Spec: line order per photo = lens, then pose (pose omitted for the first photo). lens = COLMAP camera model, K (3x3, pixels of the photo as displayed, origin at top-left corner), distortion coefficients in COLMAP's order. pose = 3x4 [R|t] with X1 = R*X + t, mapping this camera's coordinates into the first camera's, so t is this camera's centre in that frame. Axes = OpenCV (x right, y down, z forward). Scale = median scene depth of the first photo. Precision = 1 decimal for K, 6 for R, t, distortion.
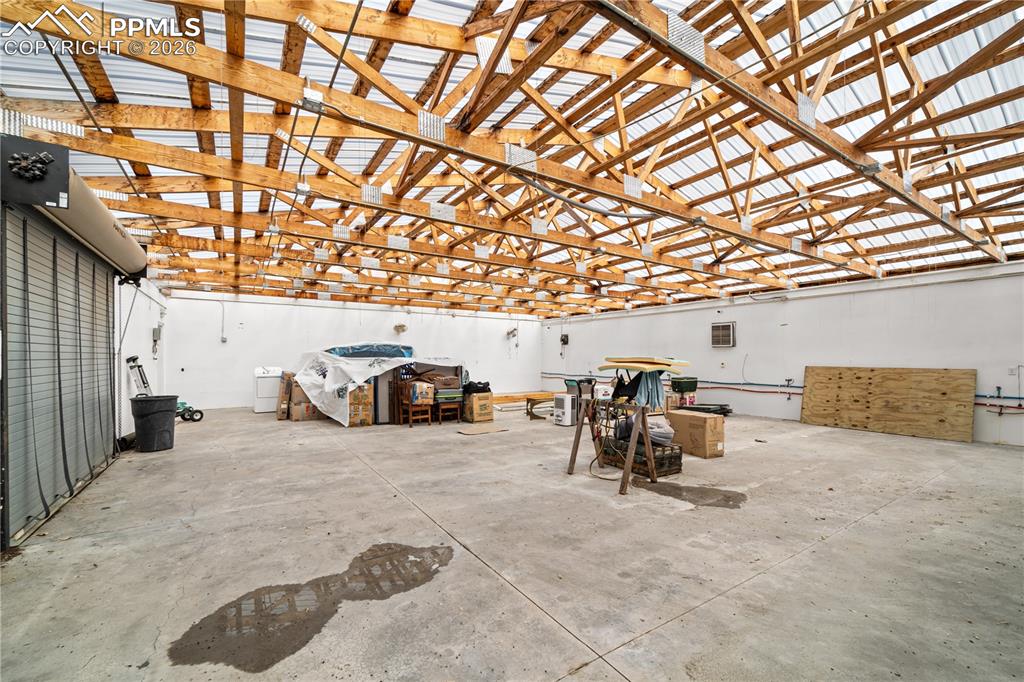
lens RADIAL K [[413.8, 0, 509.2], [0, 413.8, 350.0], [0, 0, 1]] dist [-0.000339, 0.001059]
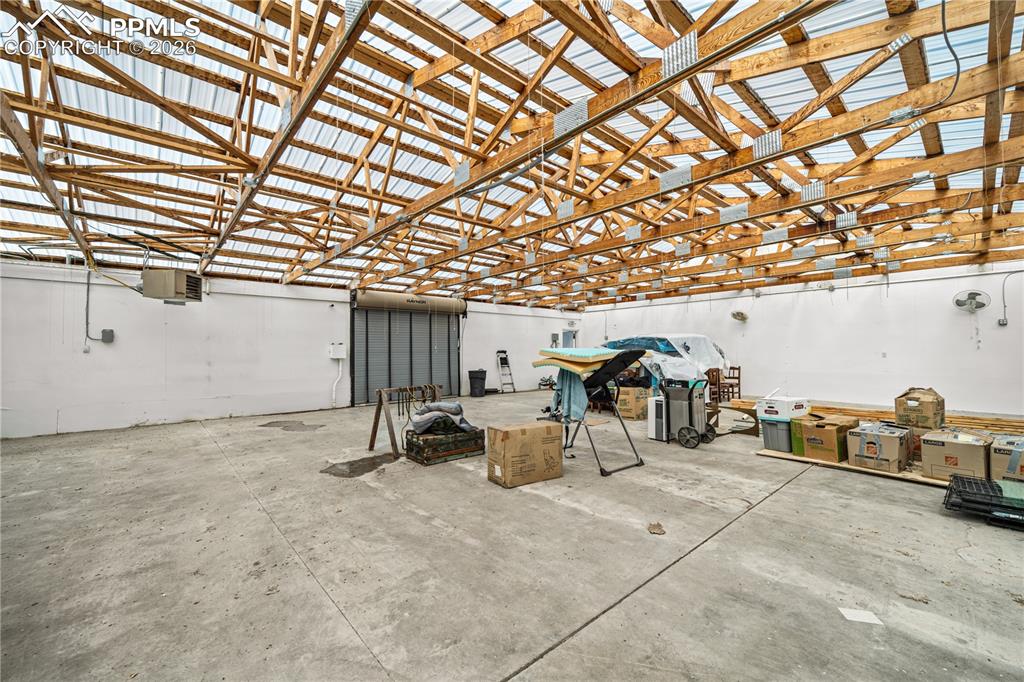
lens RADIAL K [[413.8, 0, 508.1], [0, 413.8, 345.7], [0, 0, 1]] dist [-0.000339, 0.001059]
pose [[0.140601, -0.017863, -0.989905, 1.724680], [0.025727, 0.999566, -0.014384, 0.035408], [0.989732, -0.023445, 0.141000, 1.290789]]
